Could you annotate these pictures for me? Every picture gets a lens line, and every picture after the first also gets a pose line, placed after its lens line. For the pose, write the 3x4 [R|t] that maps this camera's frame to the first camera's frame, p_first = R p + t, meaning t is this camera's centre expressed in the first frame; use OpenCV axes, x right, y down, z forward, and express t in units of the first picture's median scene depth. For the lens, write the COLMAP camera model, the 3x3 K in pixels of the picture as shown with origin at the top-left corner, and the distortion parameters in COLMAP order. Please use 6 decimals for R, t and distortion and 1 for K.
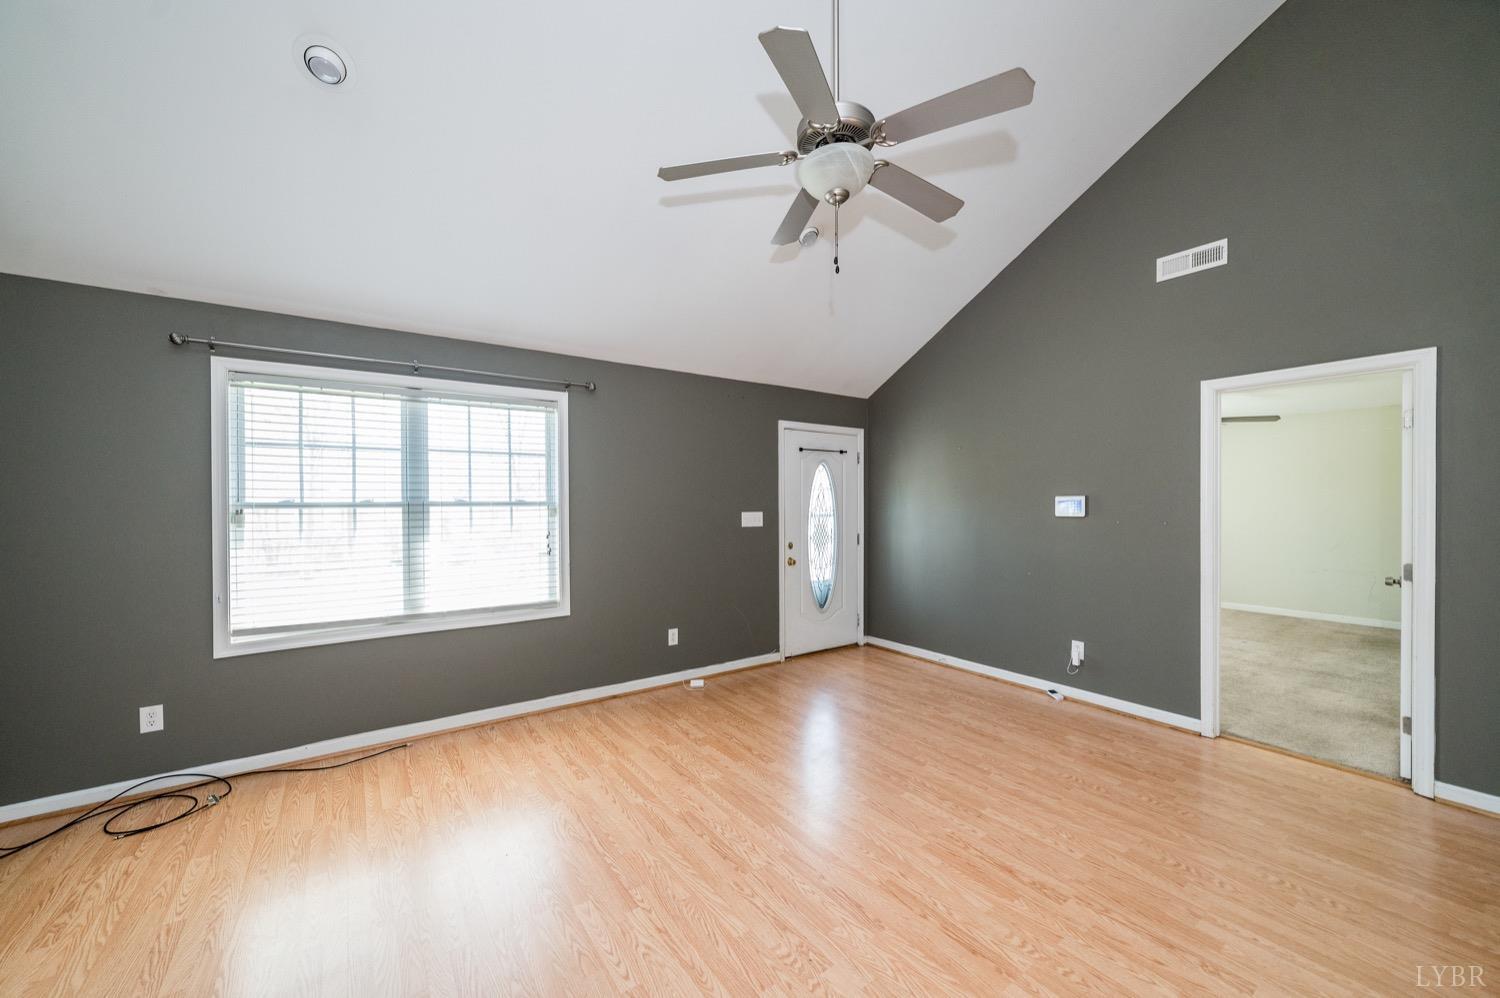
lens RADIAL K [[573.4, 0, 747.9], [0, 573.4, 508.1], [0, 0, 1]] dist [-0.002751, -0.000115]
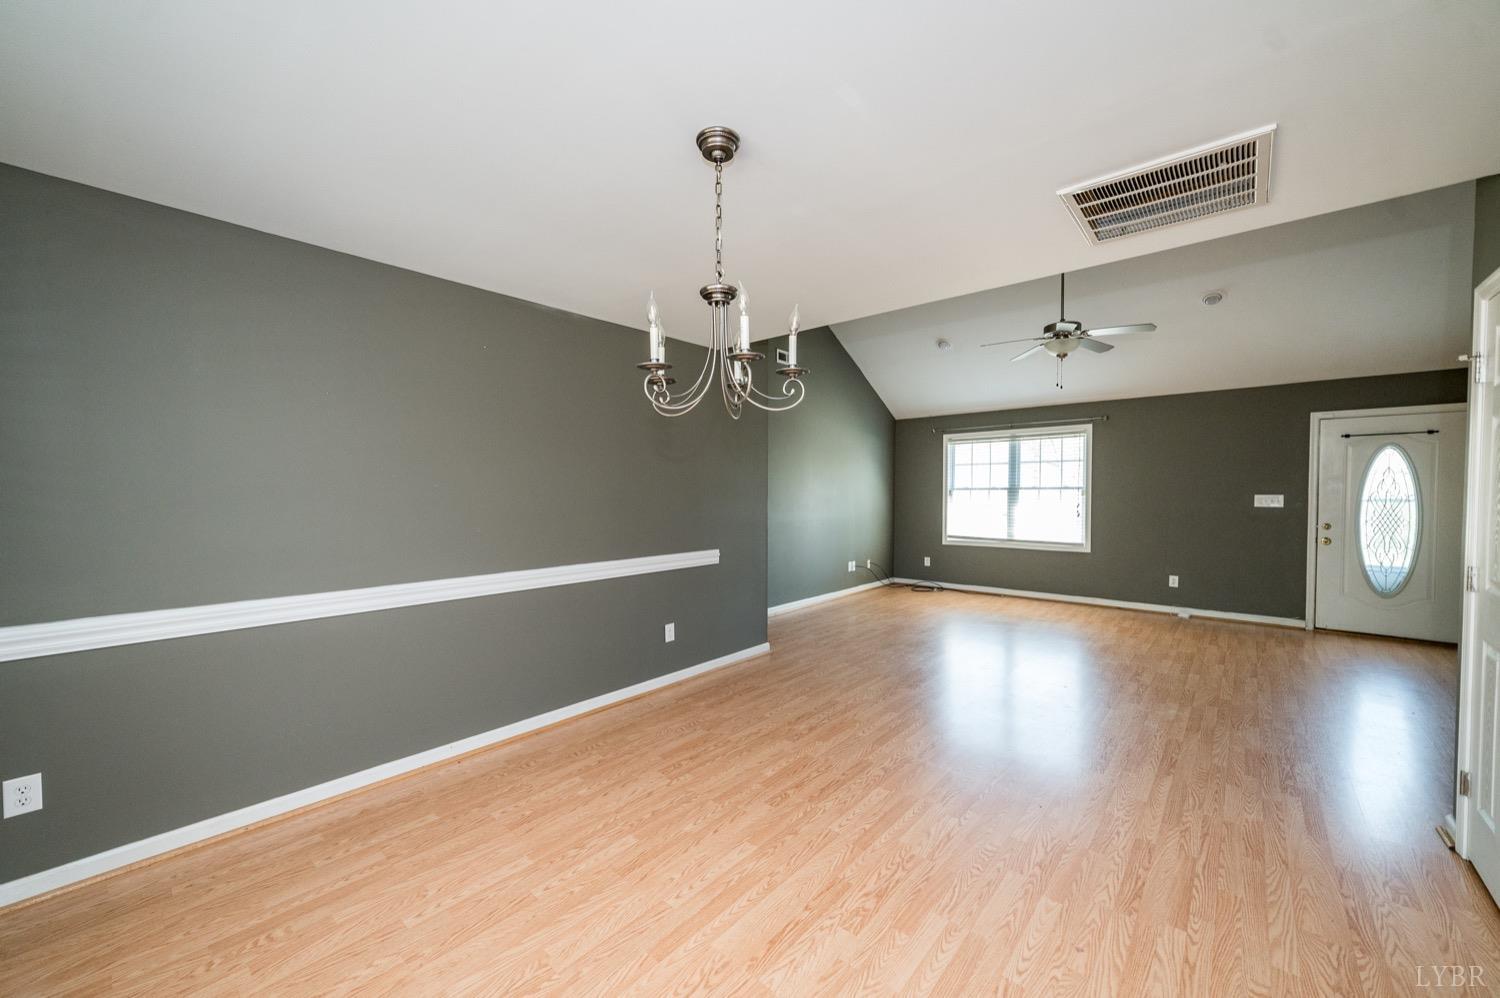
lens RADIAL K [[573.4, 0, 747.9], [0, 573.4, 508.1], [0, 0, 1]] dist [-0.002751, -0.000115]
pose [[0.231538, 0.032512, -0.972282, 1.296373], [-0.006922, 0.999471, 0.031772, 0.005421], [0.972801, -0.000626, 0.231641, -0.468905]]
